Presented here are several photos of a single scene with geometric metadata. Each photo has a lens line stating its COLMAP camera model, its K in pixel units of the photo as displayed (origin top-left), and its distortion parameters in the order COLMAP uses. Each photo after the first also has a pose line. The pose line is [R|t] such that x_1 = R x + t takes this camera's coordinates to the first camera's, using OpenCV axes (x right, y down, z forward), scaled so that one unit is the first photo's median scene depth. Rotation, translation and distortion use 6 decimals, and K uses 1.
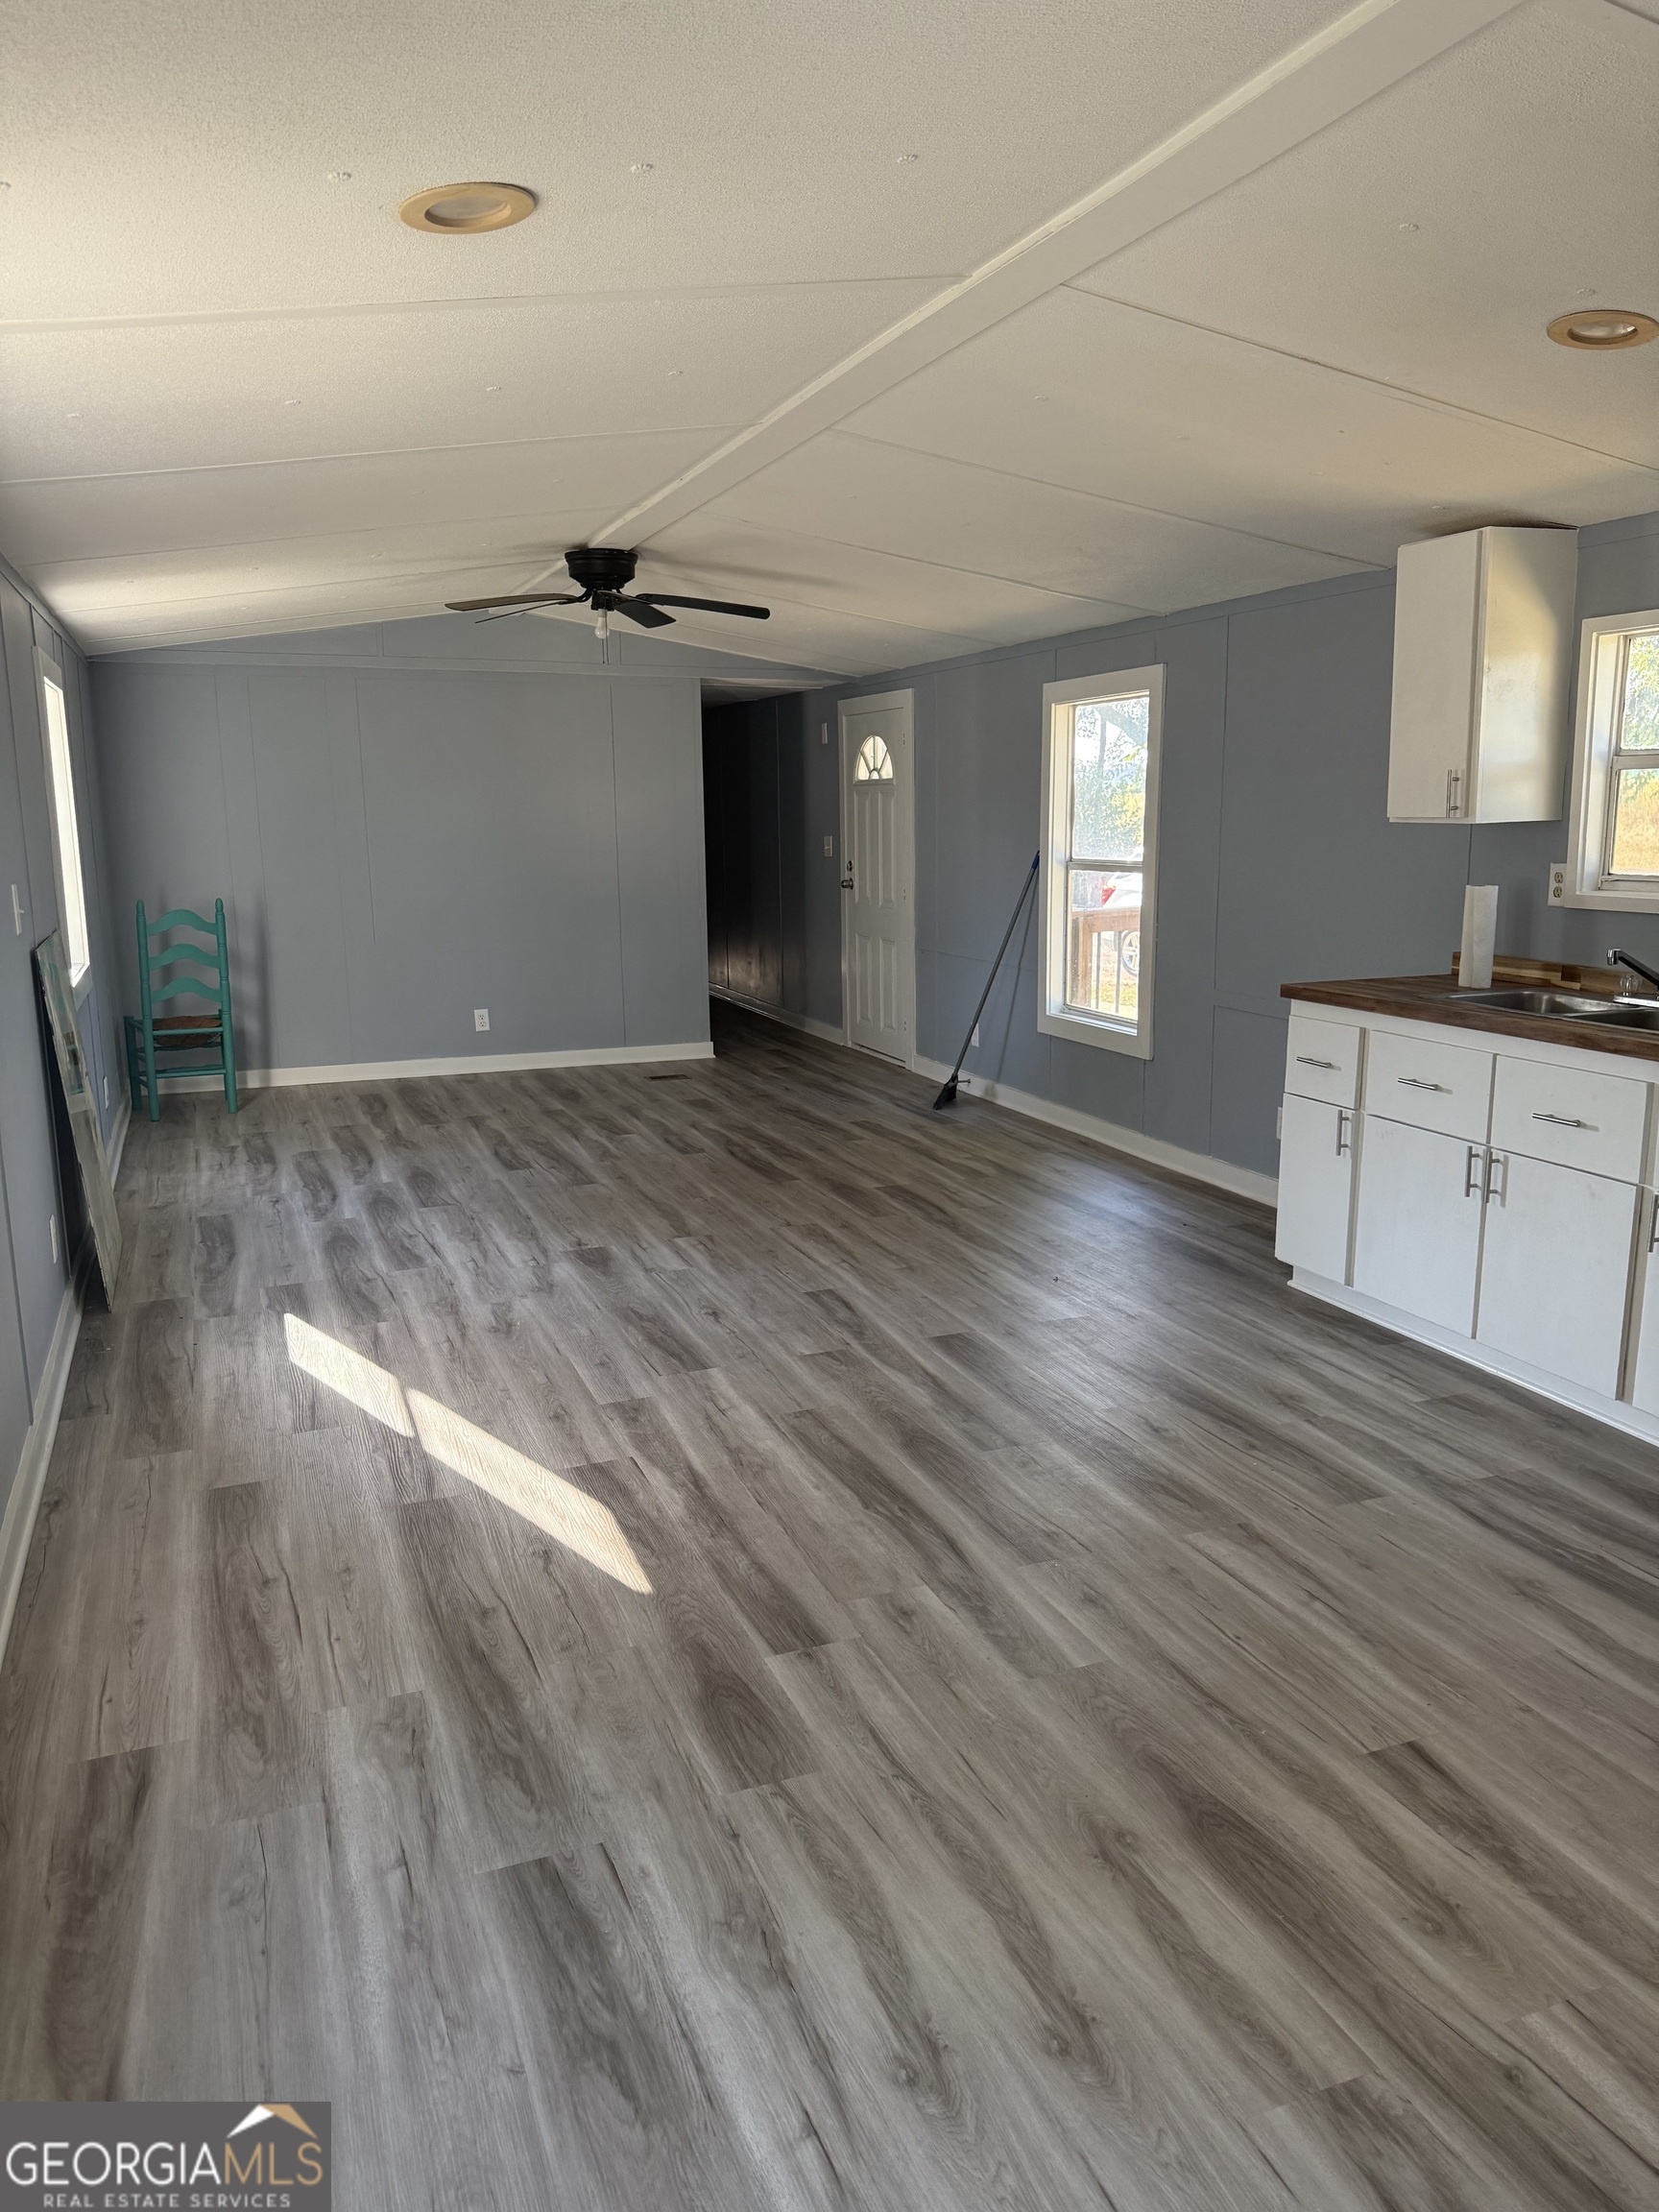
lens RADIAL K [[1540.3, 0, 825.7], [0, 1540.3, 1097.8], [0, 0, 1]] dist [0.086332, -0.091351]
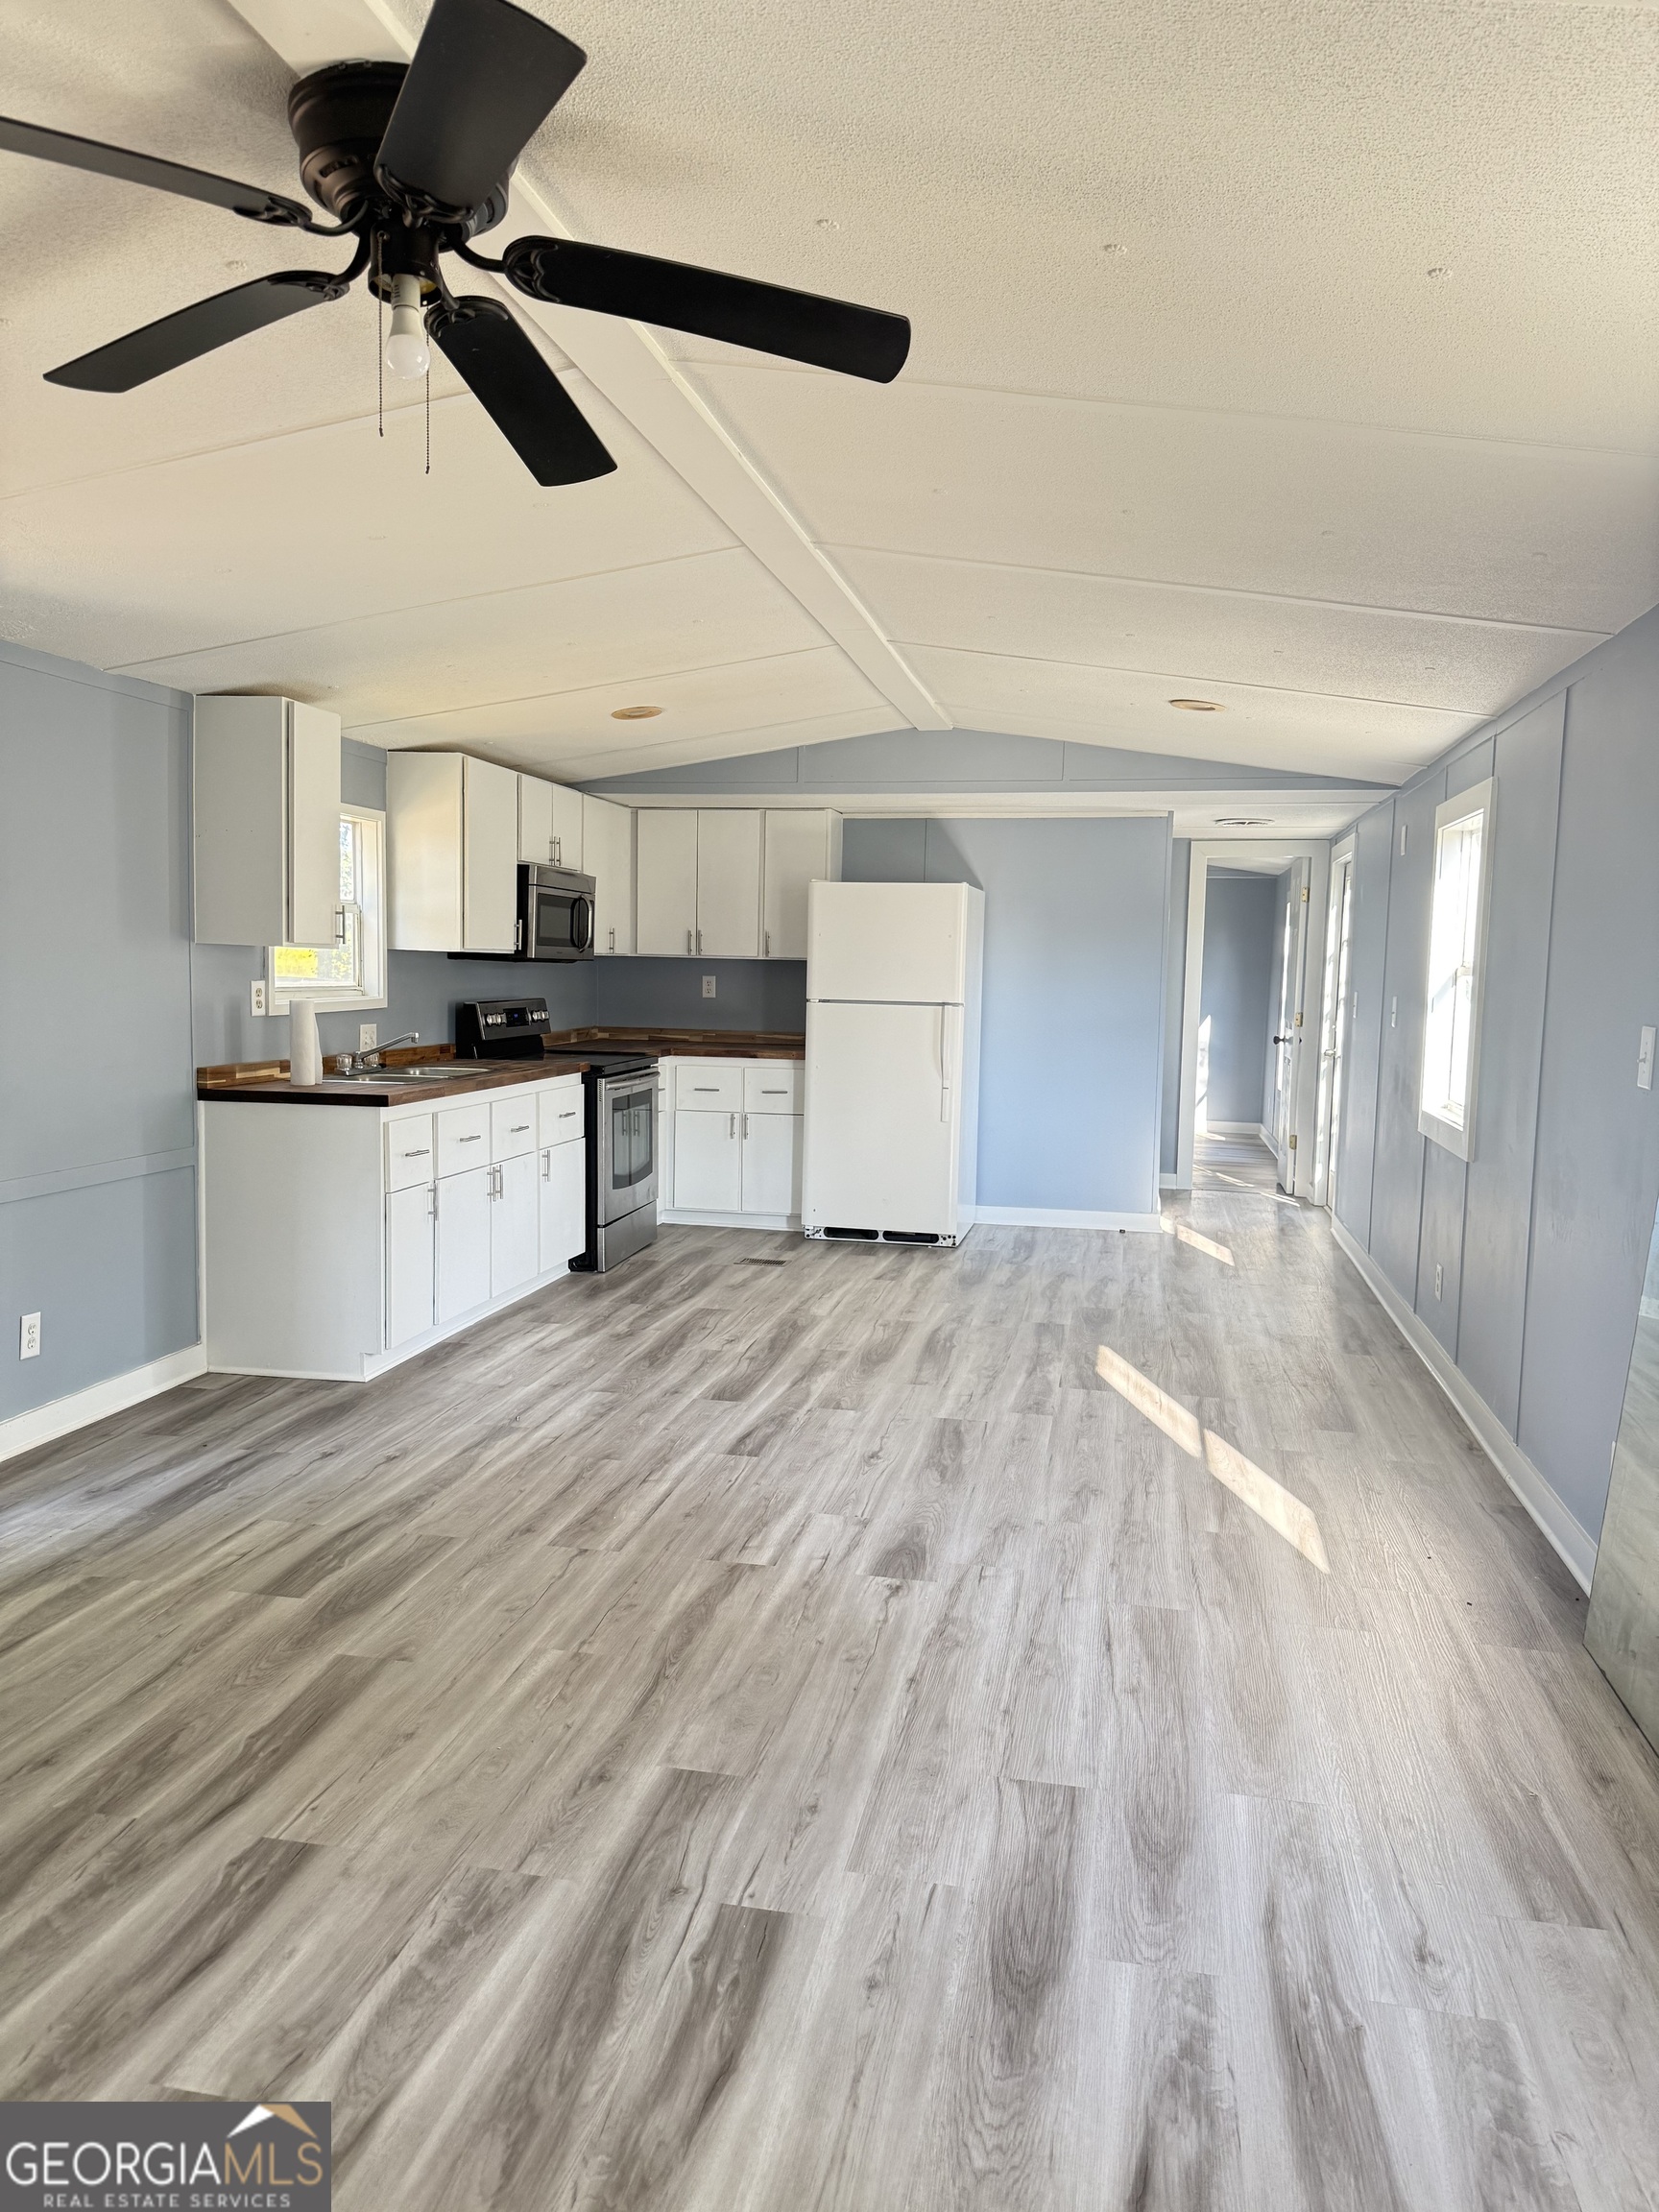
lens RADIAL K [[1540.3, 0, 825.7], [0, 1540.3, 1097.8], [0, 0, 1]] dist [0.086332, -0.091351]
pose [[-0.839253, -0.053245, 0.541127, -0.586192], [0.092125, 0.966882, 0.238018, -0.322144], [-0.535880, 0.249609, -0.806553, 1.835937]]
